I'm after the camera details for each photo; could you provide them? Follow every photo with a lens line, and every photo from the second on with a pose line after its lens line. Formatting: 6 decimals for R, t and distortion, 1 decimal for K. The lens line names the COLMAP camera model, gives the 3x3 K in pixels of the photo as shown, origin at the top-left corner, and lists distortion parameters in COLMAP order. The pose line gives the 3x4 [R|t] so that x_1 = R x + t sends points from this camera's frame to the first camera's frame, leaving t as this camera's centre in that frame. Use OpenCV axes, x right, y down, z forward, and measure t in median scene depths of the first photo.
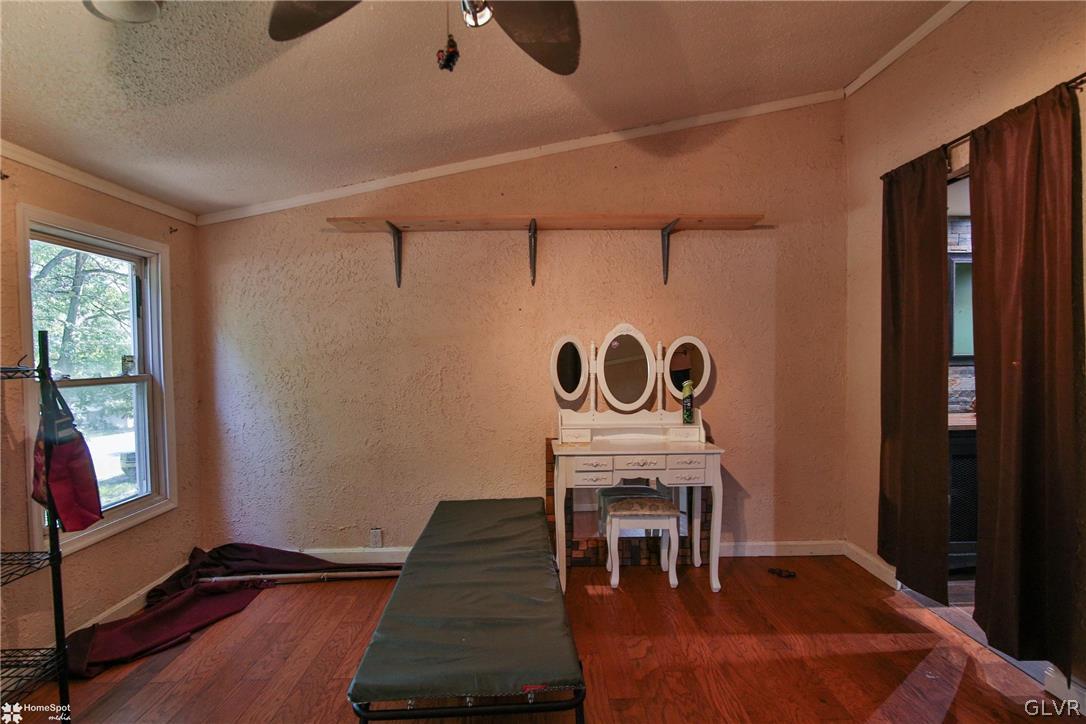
lens RADIAL K [[542.6, 0, 550.2], [0, 542.6, 369.8], [0, 0, 1]] dist [-0.018225, -0.000157]
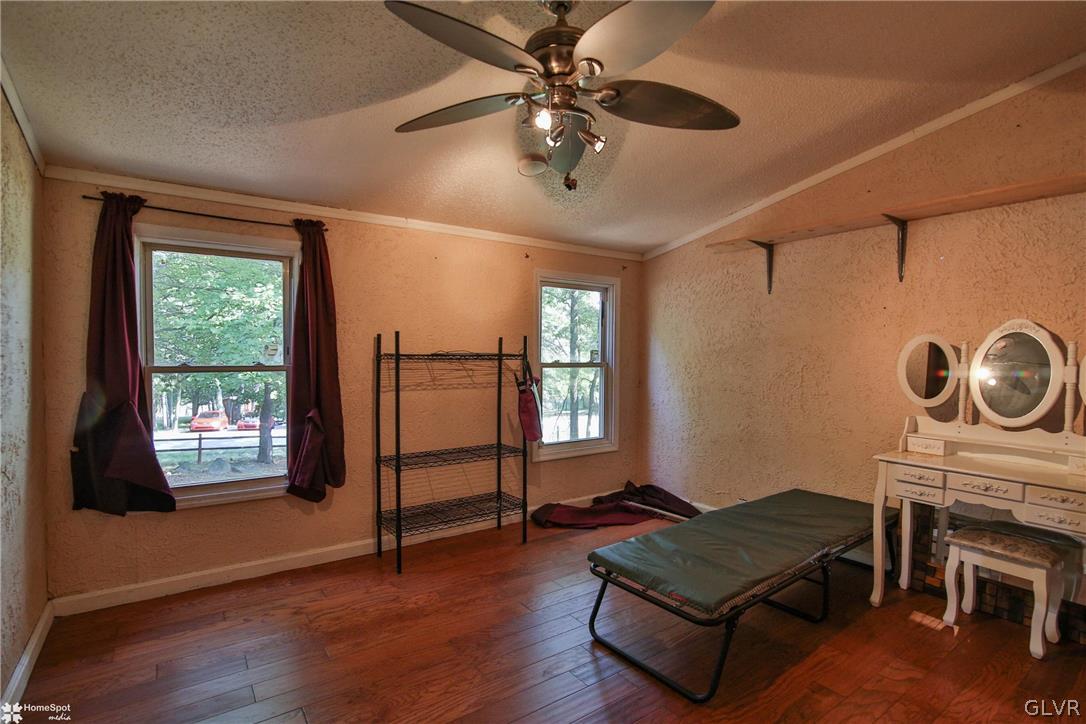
lens RADIAL K [[542.6, 0, 550.2], [0, 542.6, 369.8], [0, 0, 1]] dist [-0.018225, -0.000157]
pose [[0.556020, 0.042725, -0.830070, 0.432205], [-0.042208, 0.998841, 0.023139, 0.000662], [0.830097, 0.022170, 0.557179, -0.016523]]
